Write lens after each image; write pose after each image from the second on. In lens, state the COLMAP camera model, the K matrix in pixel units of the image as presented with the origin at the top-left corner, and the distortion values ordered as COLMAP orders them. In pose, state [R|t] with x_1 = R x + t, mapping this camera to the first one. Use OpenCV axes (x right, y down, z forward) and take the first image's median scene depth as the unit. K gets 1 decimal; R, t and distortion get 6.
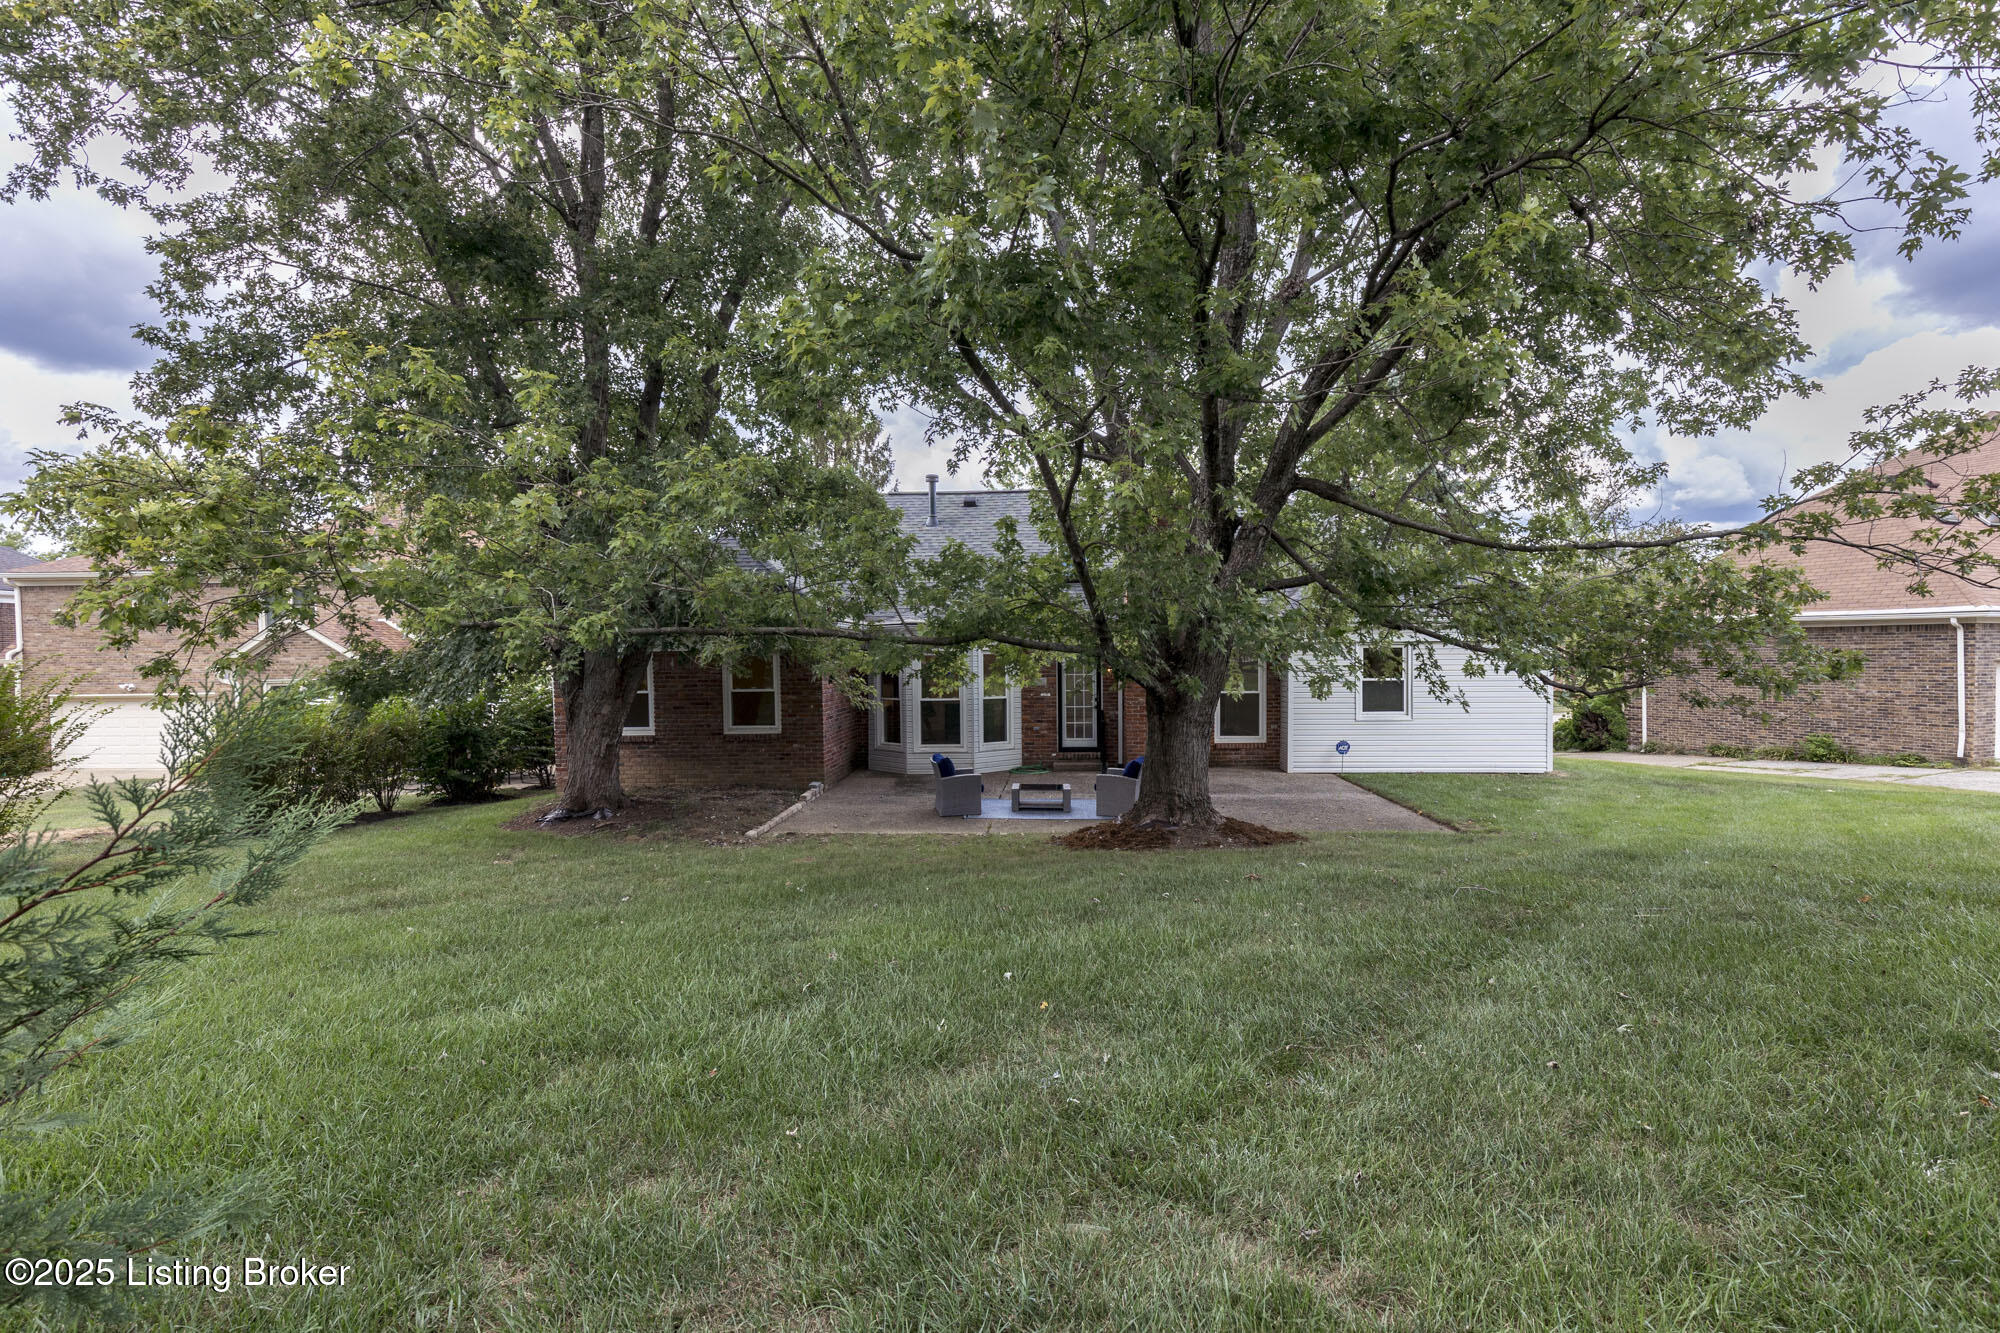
lens RADIAL K [[910.3, 0, 995.1], [0, 910.3, 655.8], [0, 0, 1]] dist [0.009219, -0.000581]
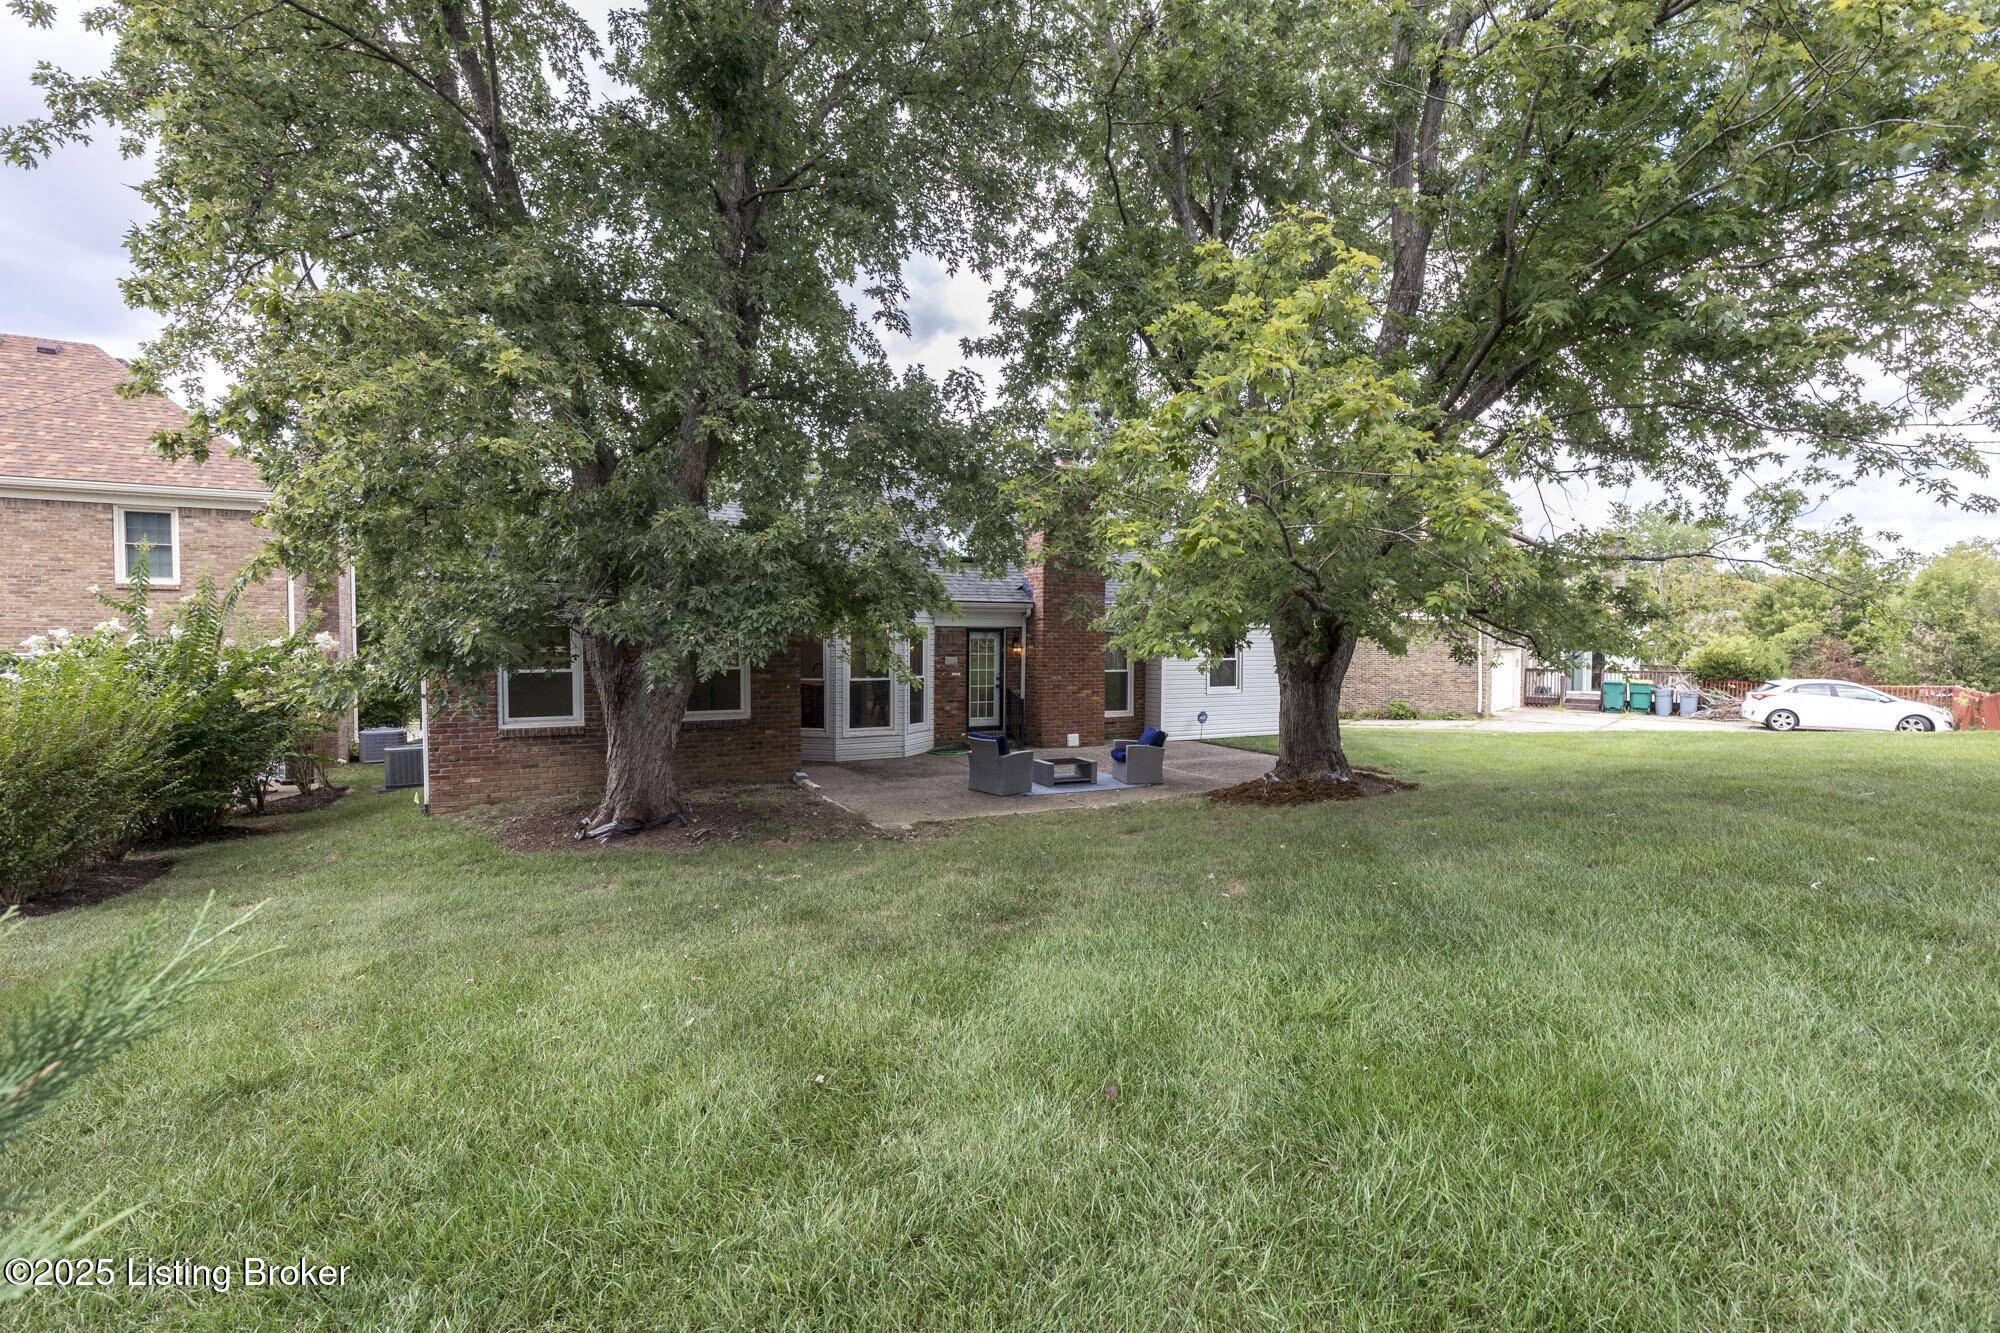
lens RADIAL K [[910.3, 0, 995.1], [0, 910.3, 655.8], [0, 0, 1]] dist [0.009219, -0.000581]
pose [[0.858259, 0.004210, 0.513200, -0.414171], [-0.007886, 0.999956, 0.004986, 0.017819], [-0.513157, -0.008326, 0.858254, 0.137221]]
